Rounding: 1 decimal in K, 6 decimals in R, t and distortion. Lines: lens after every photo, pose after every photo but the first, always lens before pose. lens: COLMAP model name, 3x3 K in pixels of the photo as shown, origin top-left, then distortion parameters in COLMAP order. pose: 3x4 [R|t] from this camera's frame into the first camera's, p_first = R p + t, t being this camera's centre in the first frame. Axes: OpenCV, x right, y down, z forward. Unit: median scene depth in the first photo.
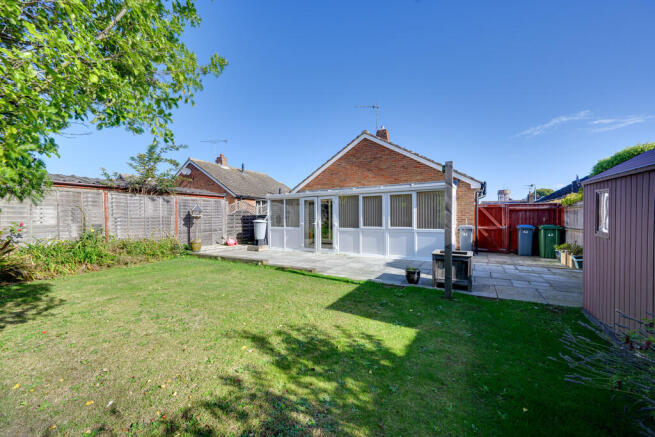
lens RADIAL K [[255.0, 0, 325.4], [0, 255.0, 219.6], [0, 0, 1]] dist [-0.001397, -0.000153]
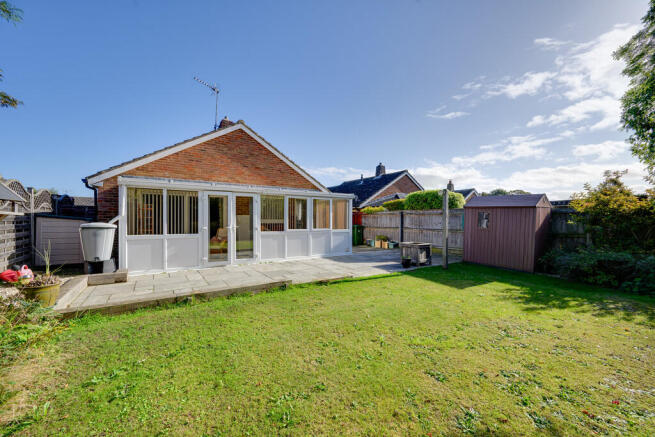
lens RADIAL K [[255.0, 0, 325.6], [0, 255.0, 221.9], [0, 0, 1]] dist [-0.001397, -0.000153]
pose [[0.432494, -0.003585, 0.901630, -0.571655], [-0.000933, 0.999990, 0.004424, -0.004291], [-0.901636, -0.002755, 0.432486, 0.400190]]
